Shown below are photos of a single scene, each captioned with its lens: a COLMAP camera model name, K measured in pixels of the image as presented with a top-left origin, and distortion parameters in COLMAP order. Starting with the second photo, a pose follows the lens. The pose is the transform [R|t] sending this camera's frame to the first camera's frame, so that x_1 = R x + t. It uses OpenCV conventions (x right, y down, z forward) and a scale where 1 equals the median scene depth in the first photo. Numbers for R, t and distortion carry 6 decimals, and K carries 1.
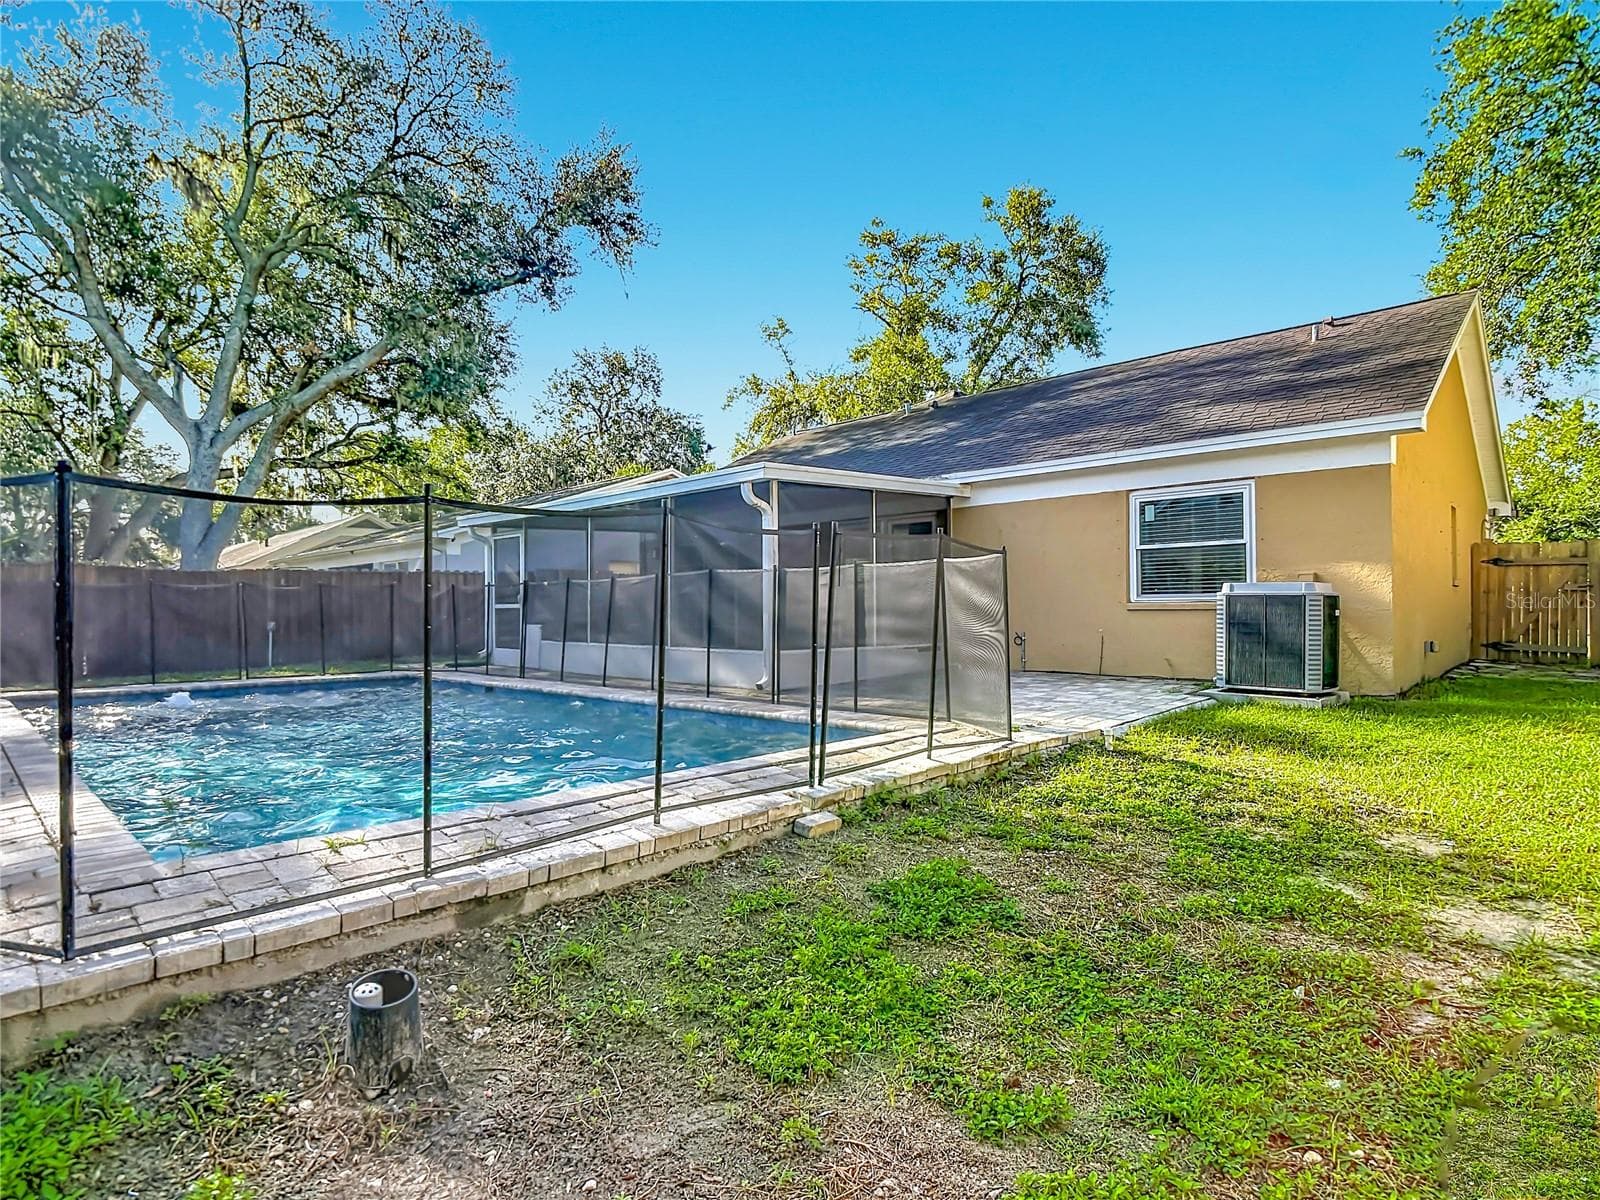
lens RADIAL K [[881.3, 0, 798.7], [0, 881.3, 593.2], [0, 0, 1]] dist [-0.020870, 0.001196]
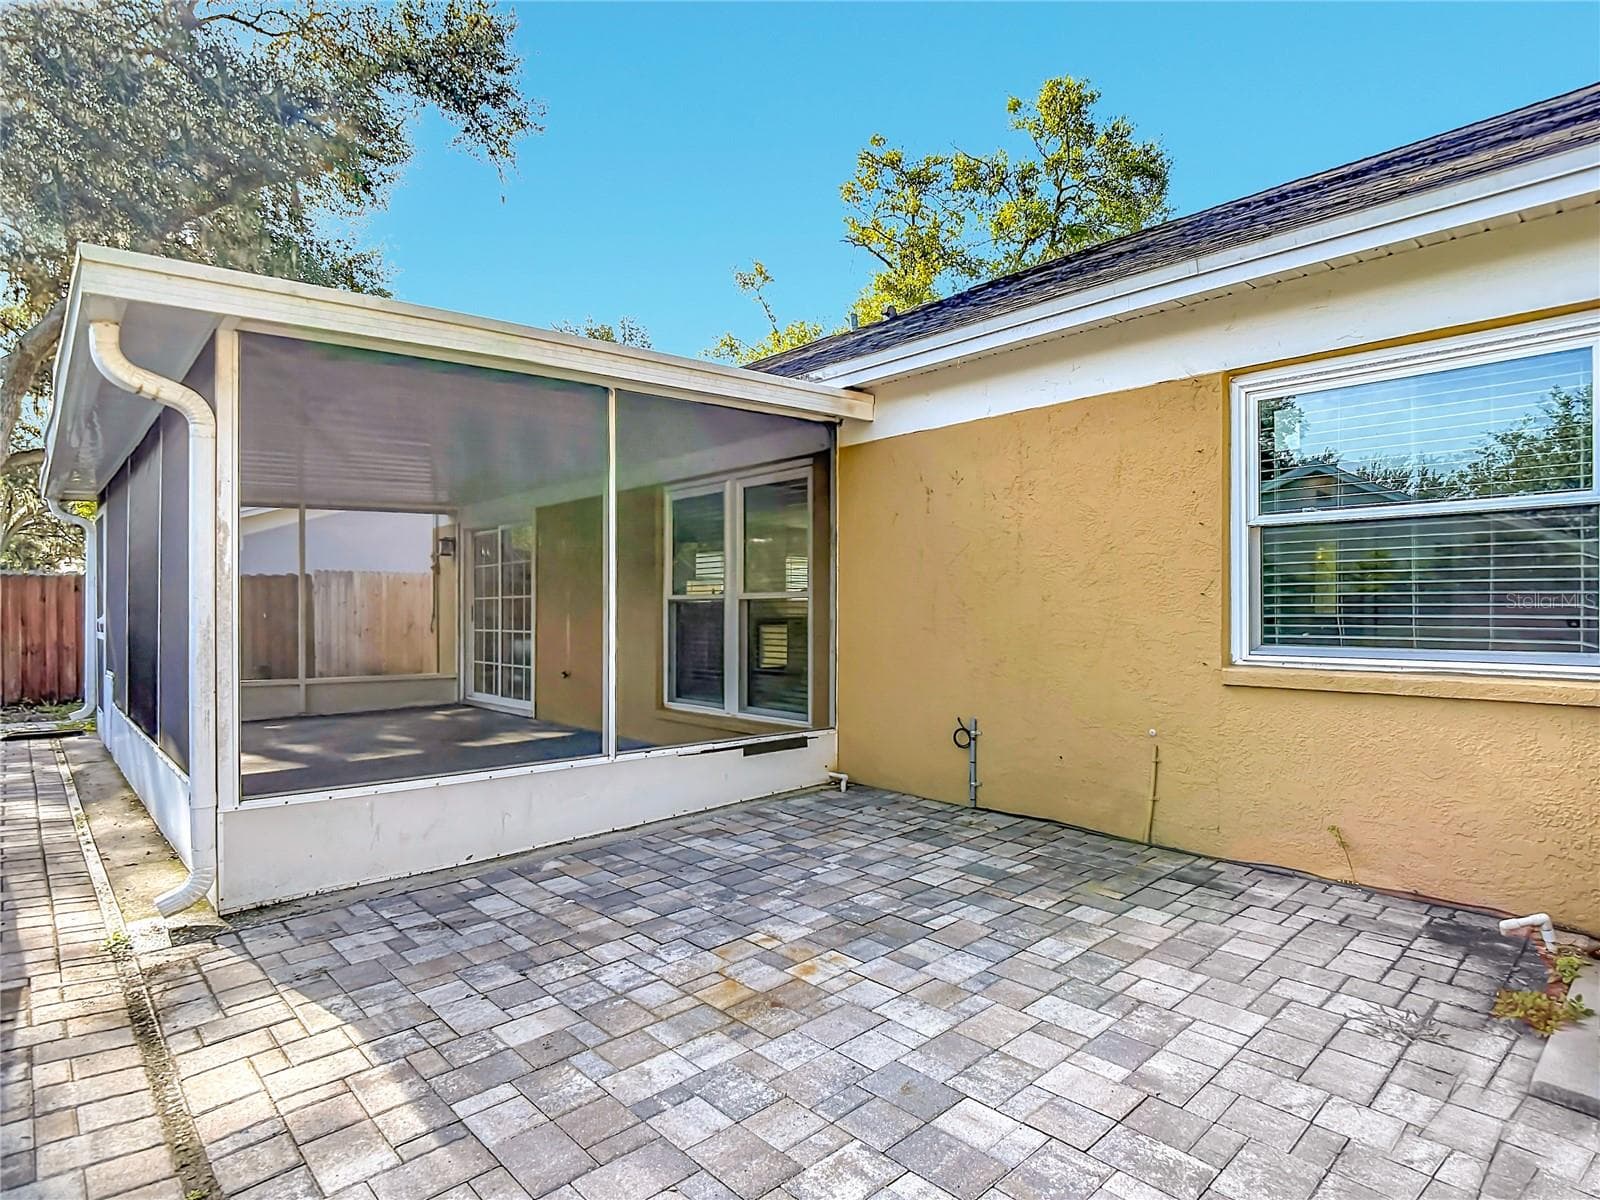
lens RADIAL K [[881.3, 0, 797.8], [0, 881.3, 595.1], [0, 0, 1]] dist [-0.020870, 0.001196]
pose [[0.998180, 0.005278, -0.060074, 0.072059], [-0.005142, 0.999984, 0.002421, -0.006898], [0.060086, -0.002108, 0.998191, 0.206997]]
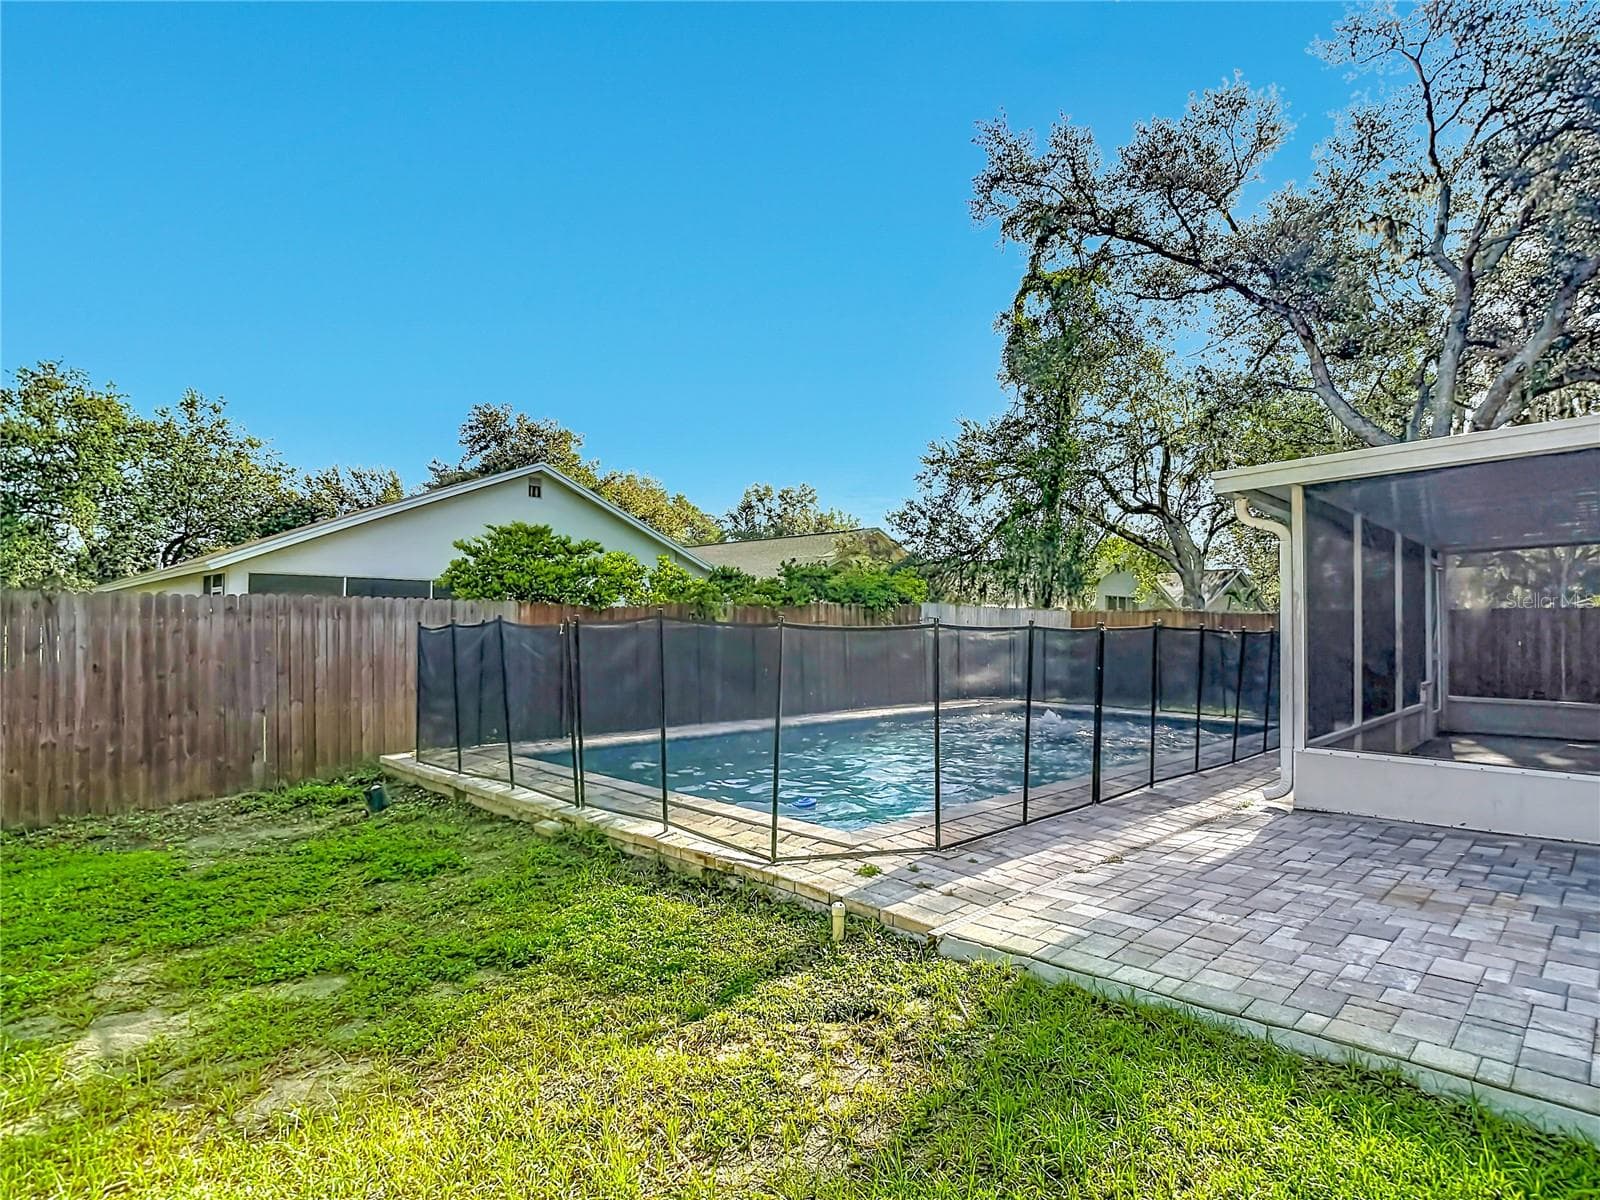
lens RADIAL K [[881.3, 0, 797.2], [0, 881.3, 609.8], [0, 0, 1]] dist [-0.020870, 0.001196]
pose [[-0.020493, -0.011332, -0.999726, 0.190945], [-0.017142, 0.999793, -0.010981, -0.006908], [0.999643, 0.016912, -0.020683, 0.202640]]
